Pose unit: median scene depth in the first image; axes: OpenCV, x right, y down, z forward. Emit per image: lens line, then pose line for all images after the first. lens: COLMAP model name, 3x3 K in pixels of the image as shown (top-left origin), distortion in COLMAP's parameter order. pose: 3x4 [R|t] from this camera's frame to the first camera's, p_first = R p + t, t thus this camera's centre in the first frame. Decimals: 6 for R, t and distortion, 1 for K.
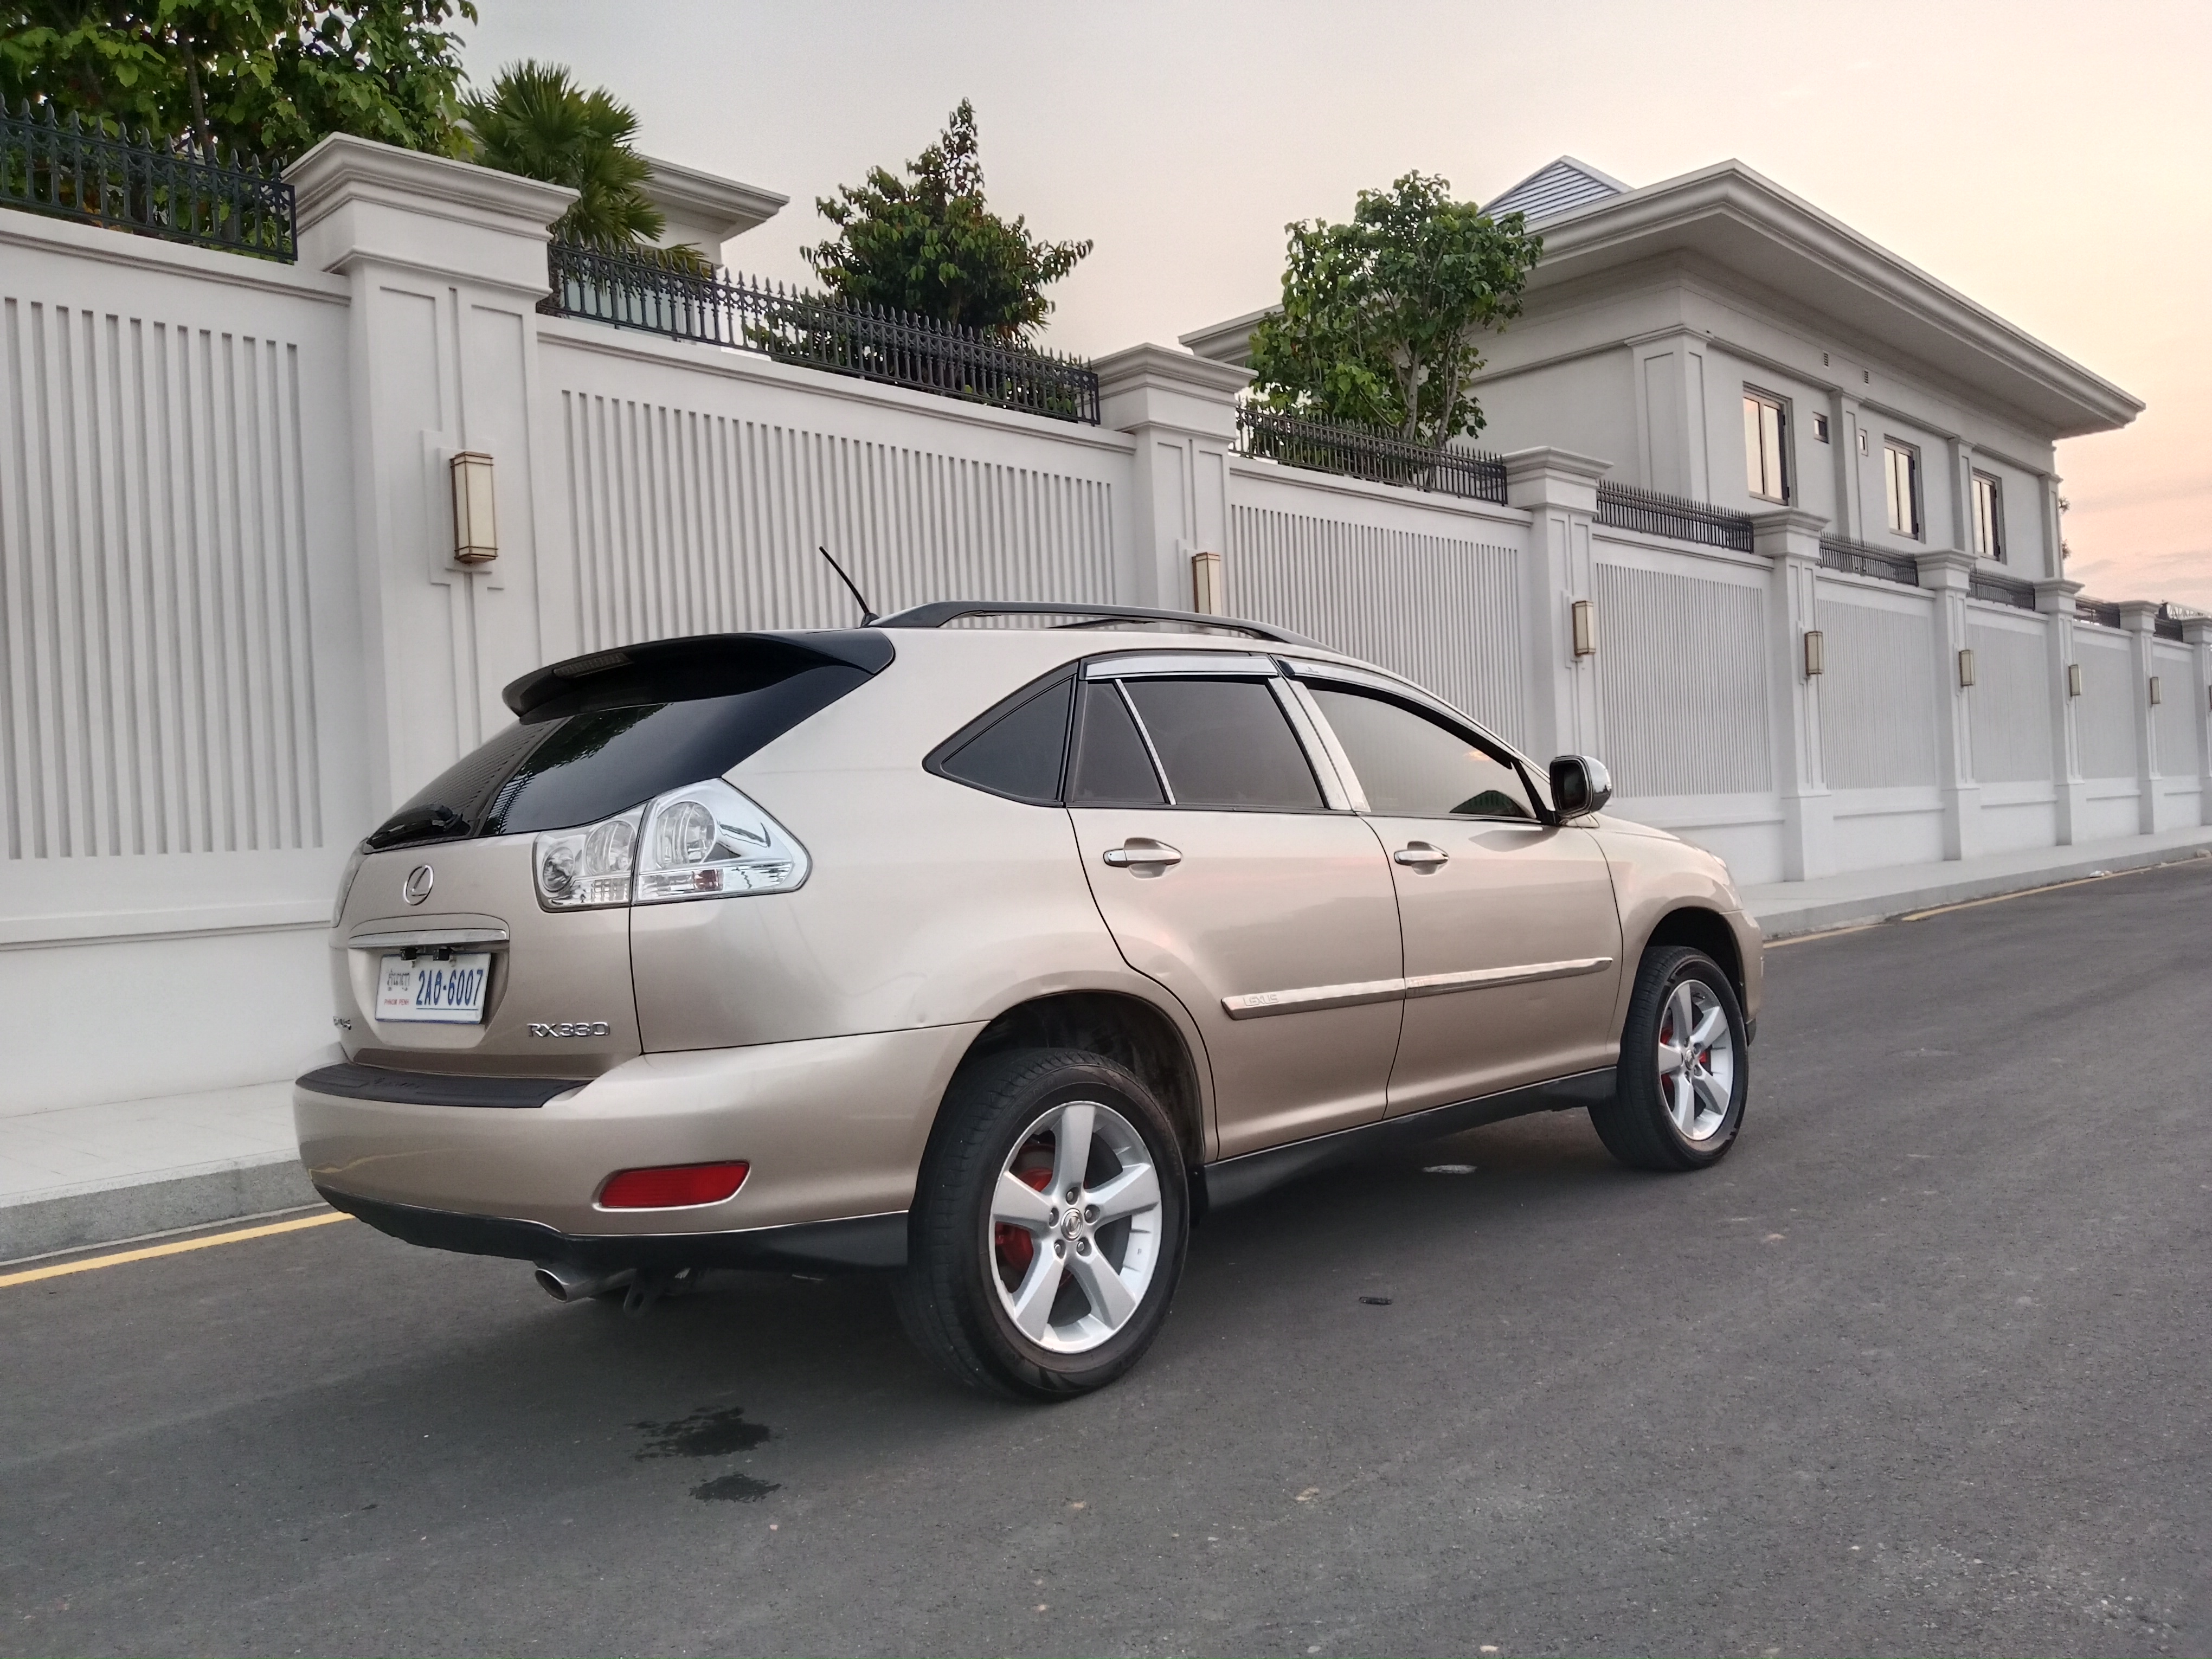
lens RADIAL K [[1750.1, 0, 1106.0], [0, 1750.1, 829.5], [0, 0, 1]] dist [0.025105, -0.066735]
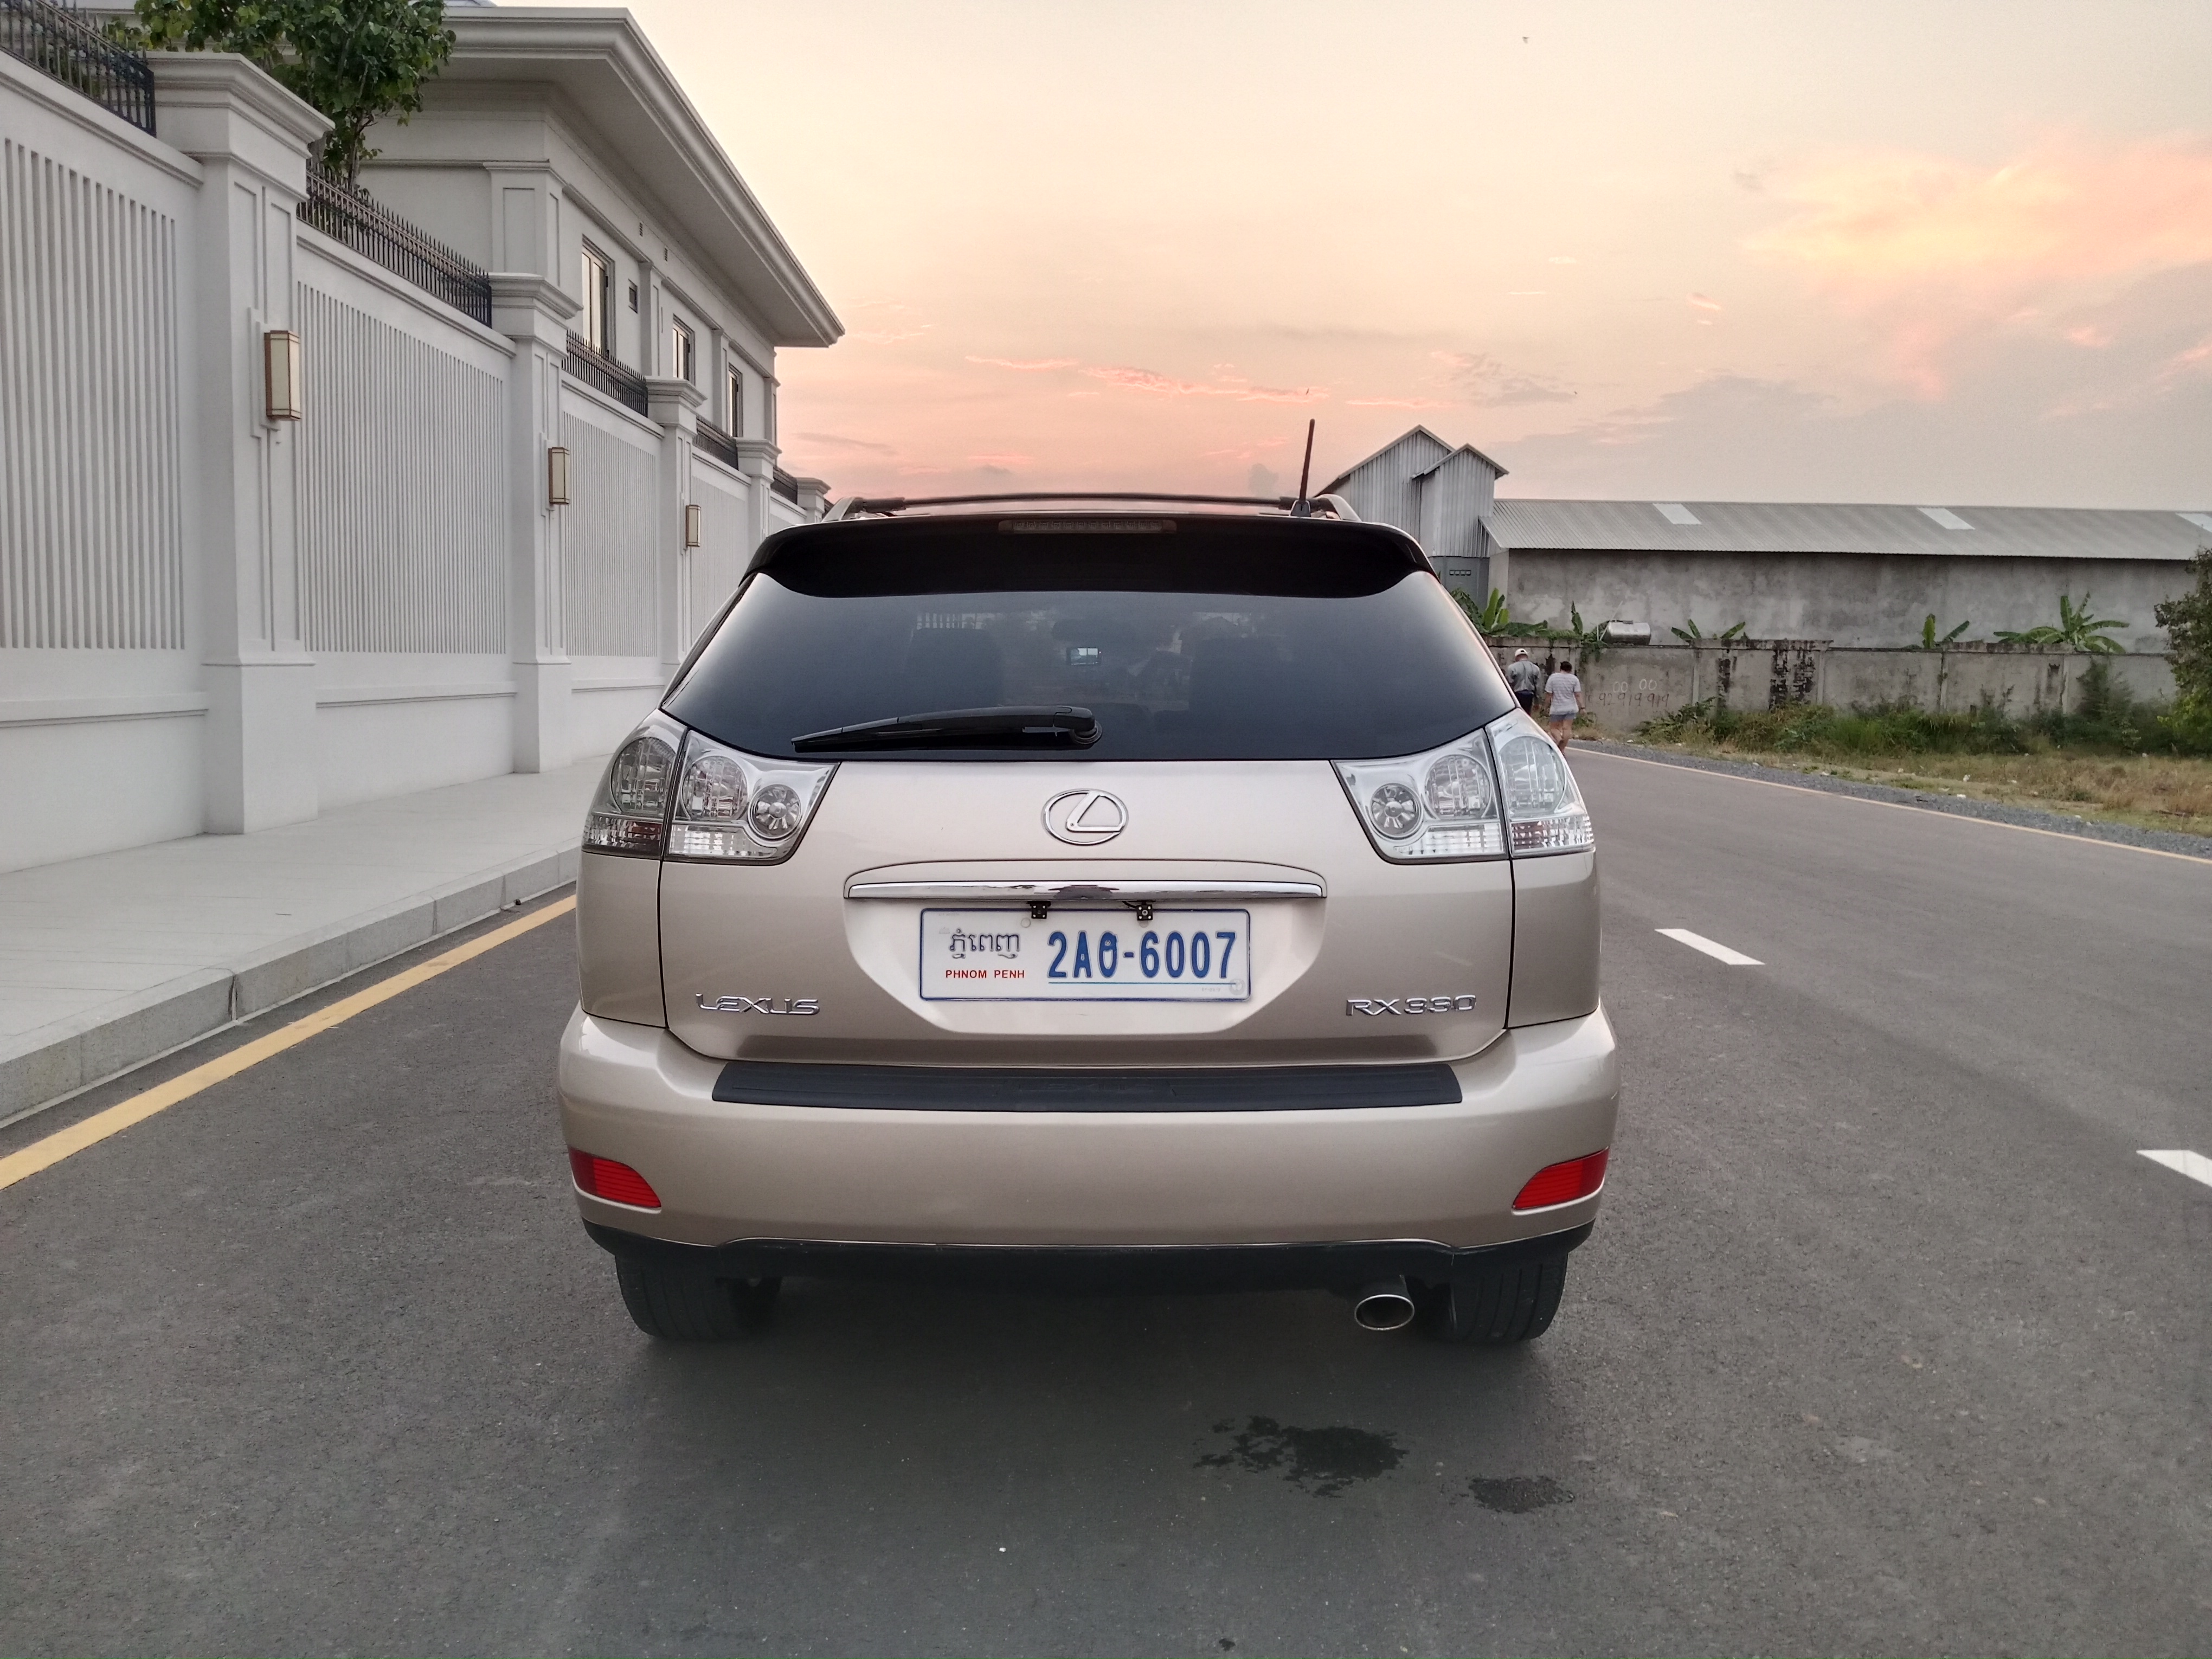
lens RADIAL K [[1745.5, 0, 1106.0], [0, 1745.5, 829.5], [0, 0, 1]] dist [0.002194, -0.014623]
pose [[0.715307, 0.004533, 0.698796, -0.242299], [-0.066602, 0.995869, 0.061715, -0.002078], [-0.695630, -0.090686, 0.712654, 0.129575]]
